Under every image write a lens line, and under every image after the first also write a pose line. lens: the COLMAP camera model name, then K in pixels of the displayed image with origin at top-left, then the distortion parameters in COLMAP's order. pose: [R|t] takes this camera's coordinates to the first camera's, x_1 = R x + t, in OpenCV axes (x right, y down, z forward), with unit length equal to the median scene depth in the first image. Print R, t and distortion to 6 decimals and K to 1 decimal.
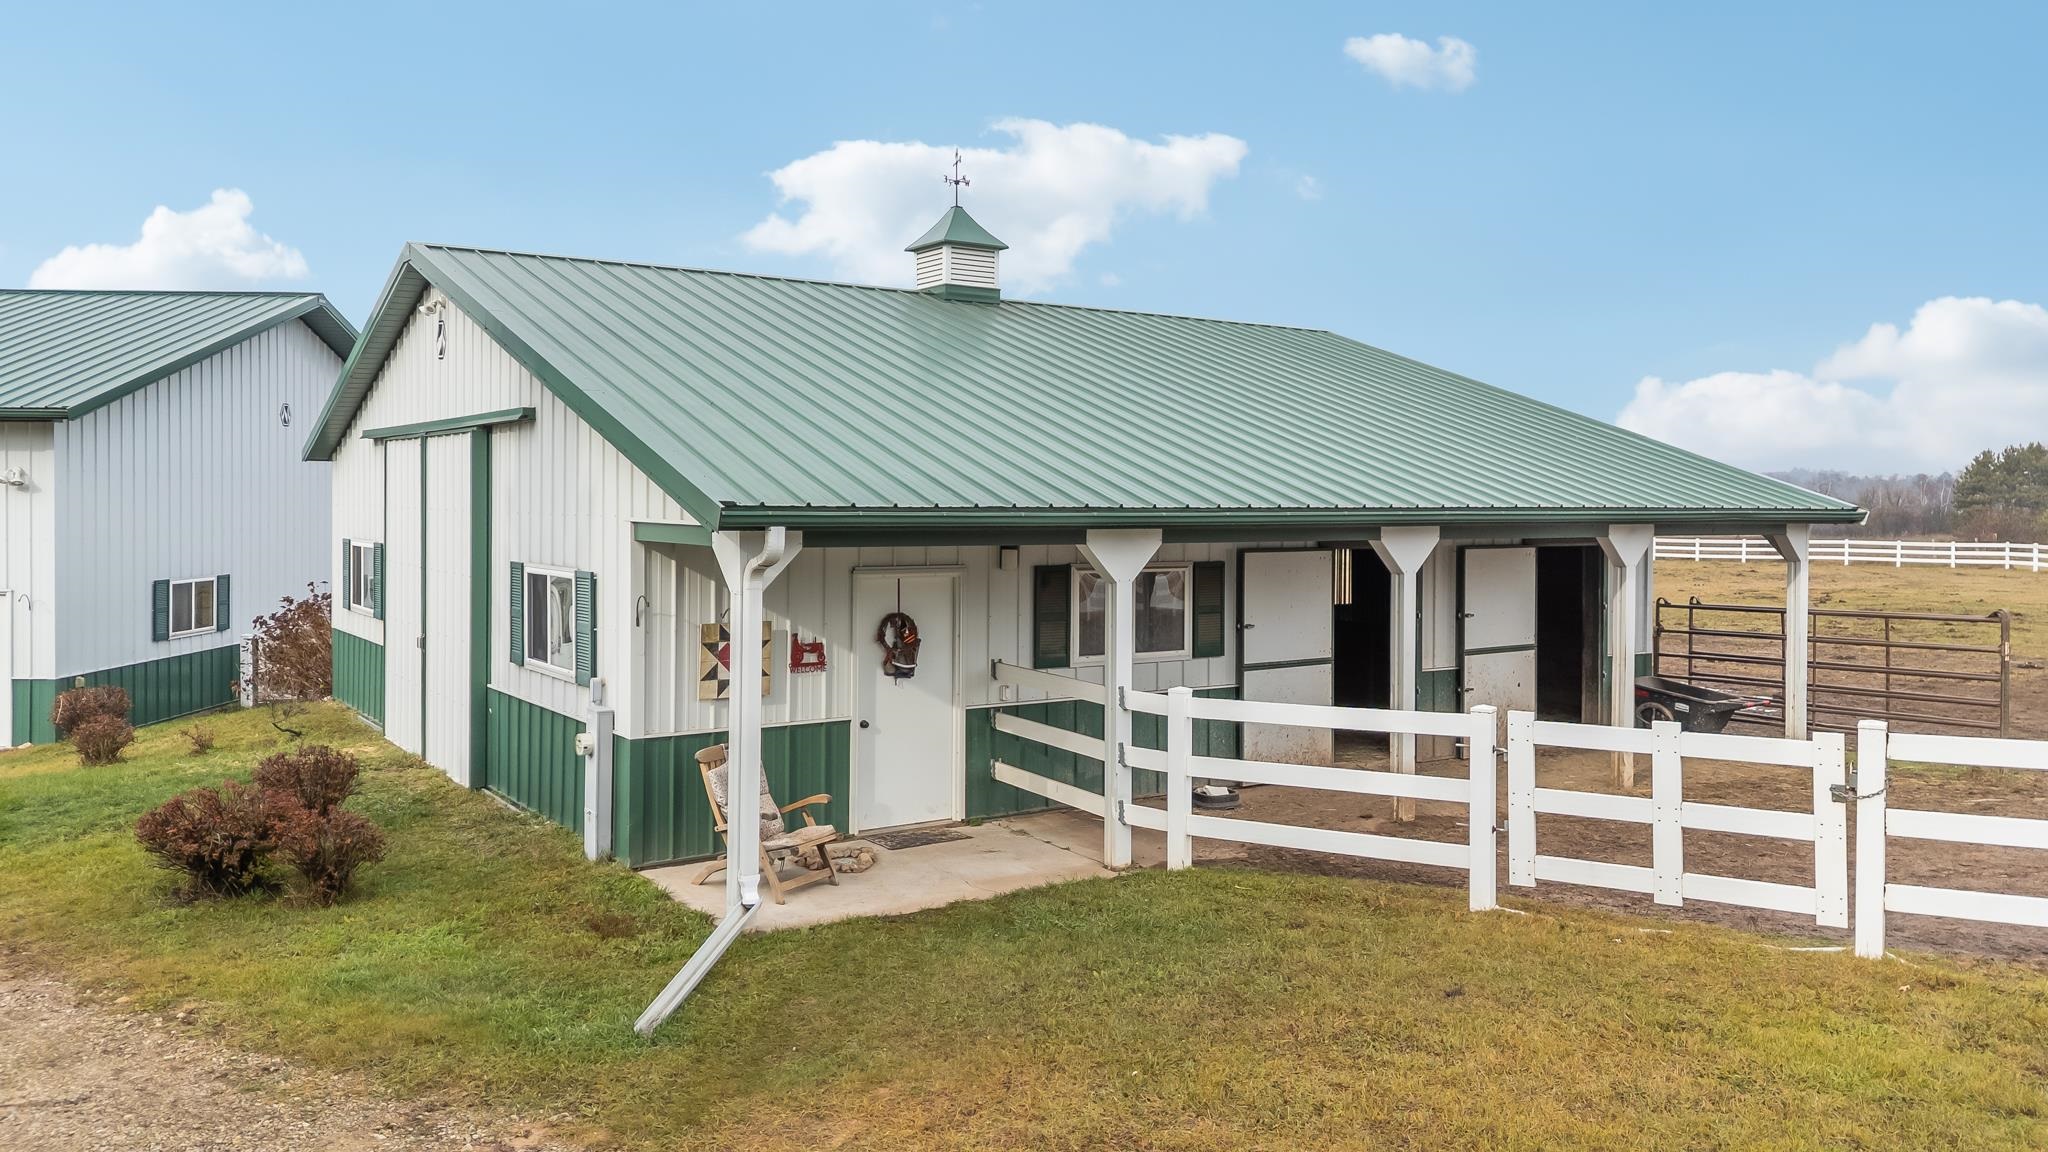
lens RADIAL K [[1495.7, 0, 1021.6], [0, 1495.7, 543.5], [0, 0, 1]] dist [0.059791, -0.002527]
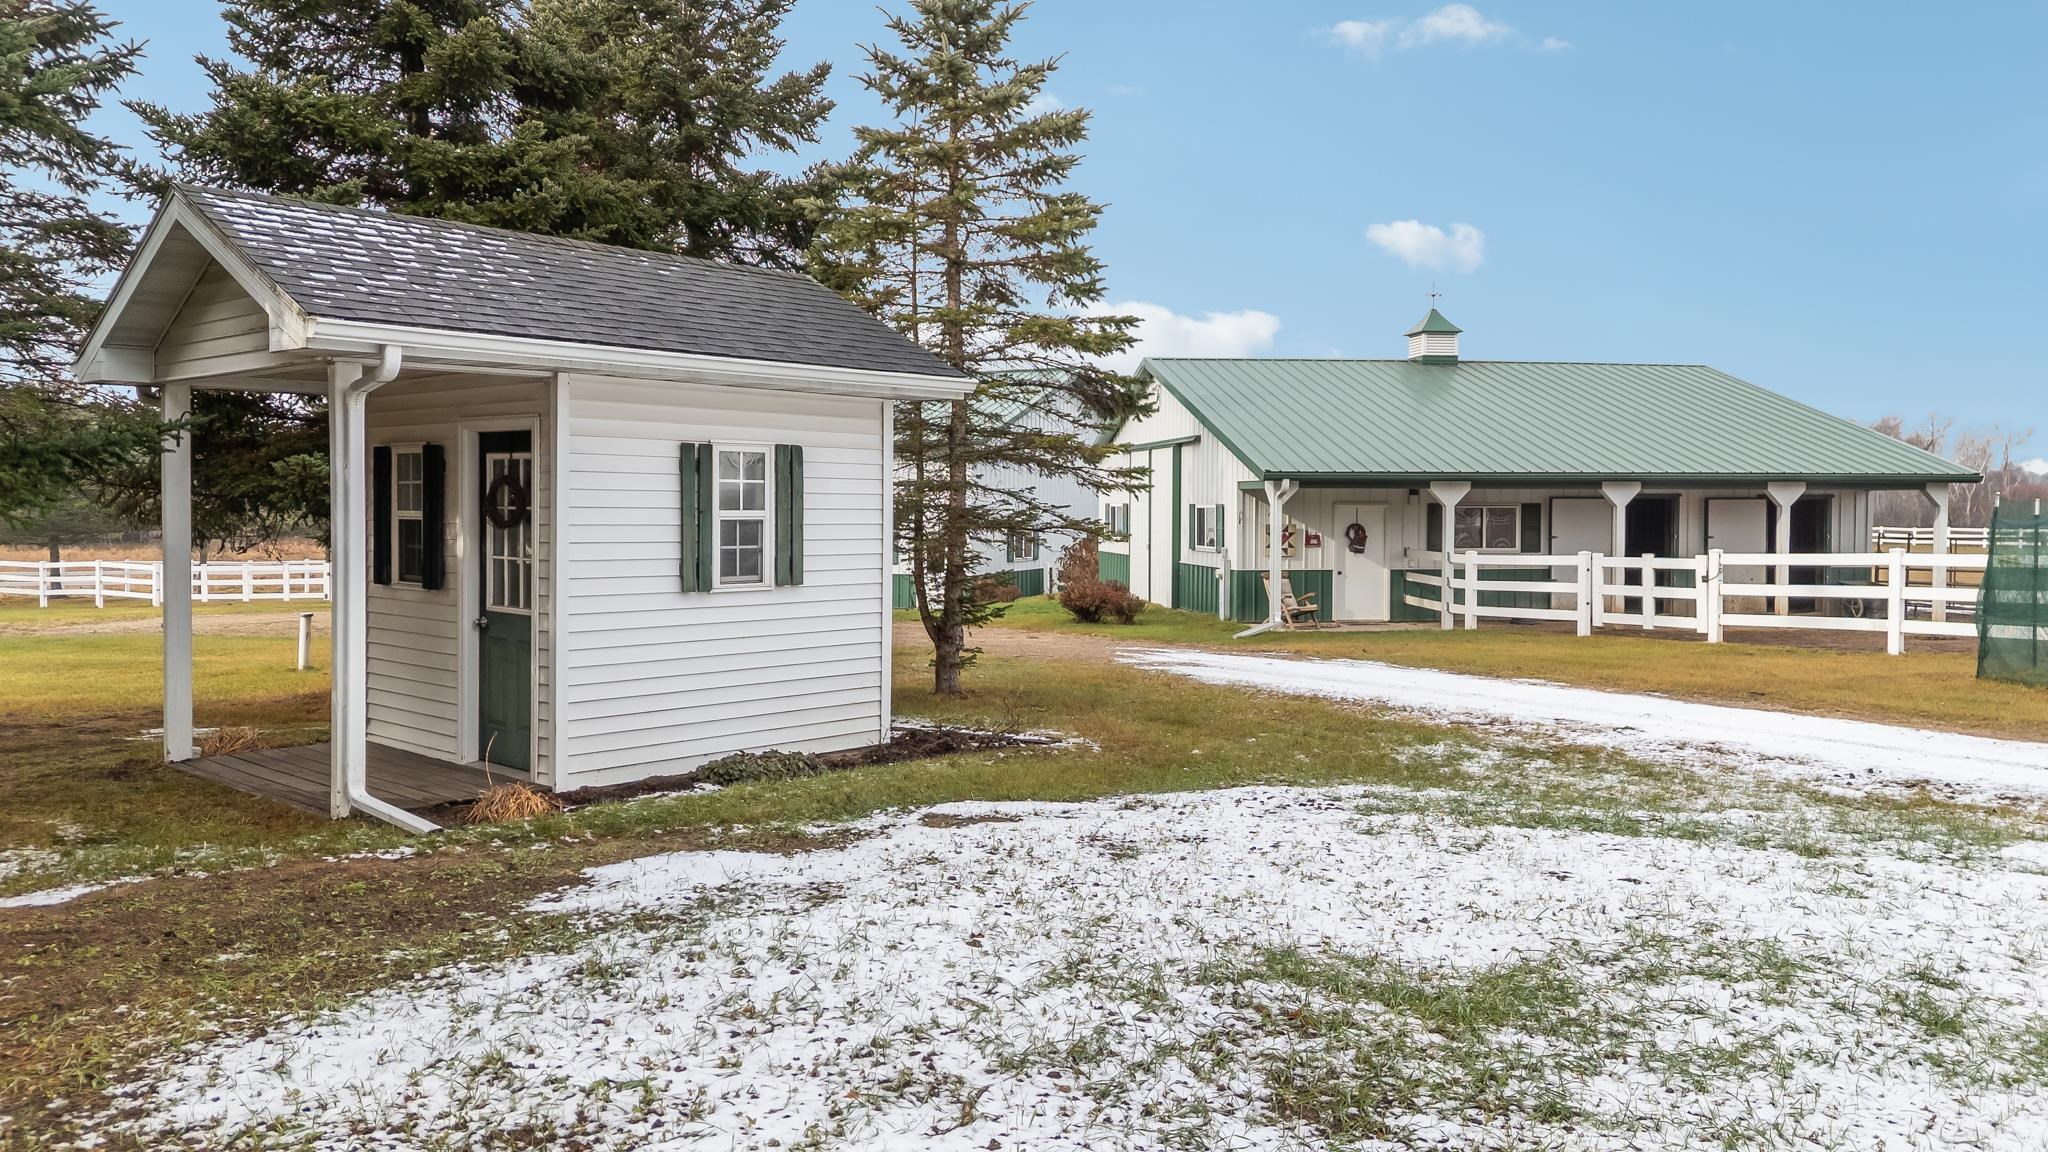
lens RADIAL K [[1495.7, 0, 1021.6], [0, 1495.7, 543.5], [0, 0, 1]] dist [0.059791, -0.002527]
pose [[0.908273, 0.004401, -0.418355, 0.401001], [-0.006268, 0.999976, -0.003090, 0.087104], [0.418331, 0.005429, 0.908278, -1.235271]]
